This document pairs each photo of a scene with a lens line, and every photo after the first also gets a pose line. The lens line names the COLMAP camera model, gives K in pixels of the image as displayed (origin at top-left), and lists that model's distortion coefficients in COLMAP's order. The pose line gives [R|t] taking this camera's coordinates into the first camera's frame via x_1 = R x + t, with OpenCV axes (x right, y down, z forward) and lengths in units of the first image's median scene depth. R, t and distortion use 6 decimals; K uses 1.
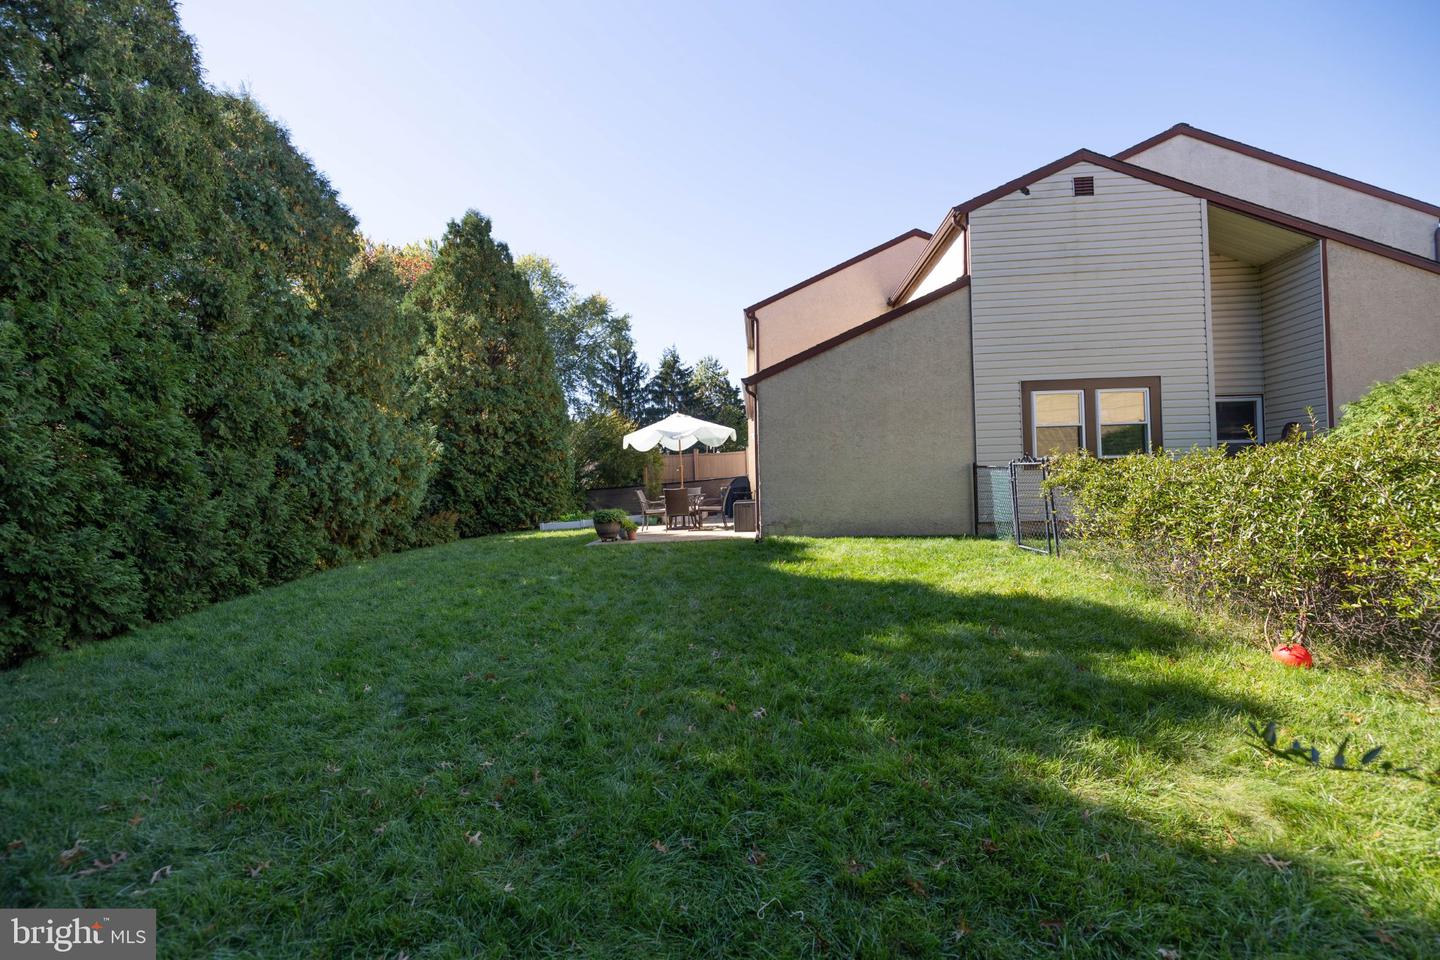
lens RADIAL K [[613.2, 0, 722.3], [0, 613.2, 492.4], [0, 0, 1]] dist [-0.002449, -0.000765]
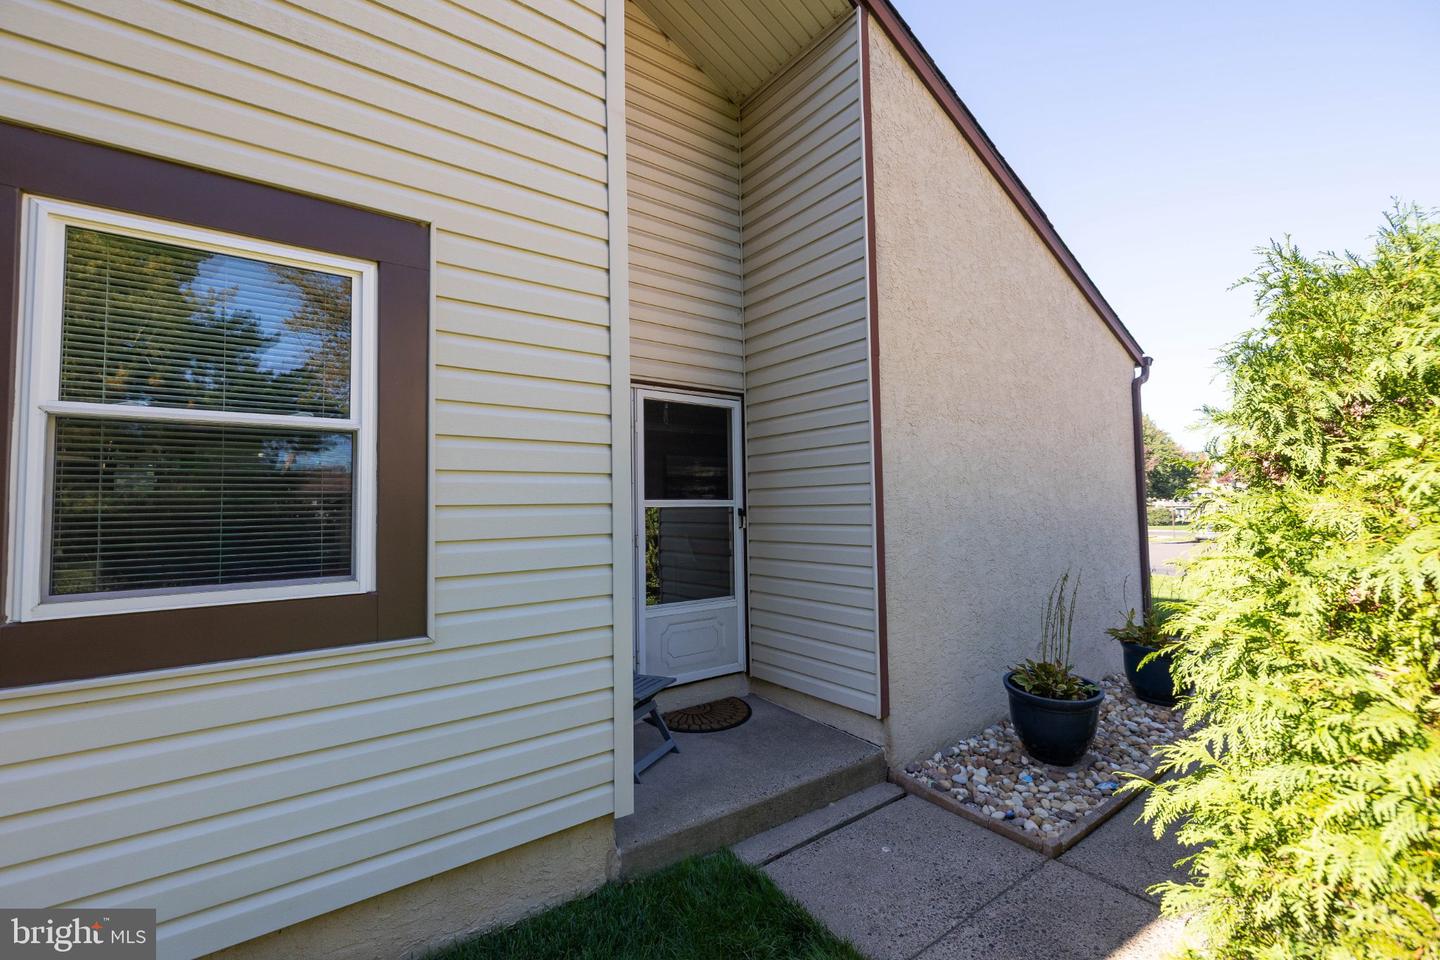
lens RADIAL K [[613.2, 0, 723.1], [0, 613.2, 482.3], [0, 0, 1]] dist [-0.002449, -0.000765]
pose [[0.770576, 0.057197, 0.634777, 0.470579], [-0.020041, 0.997647, -0.065566, -0.053254], [-0.637033, 0.037802, 0.769909, 0.530281]]
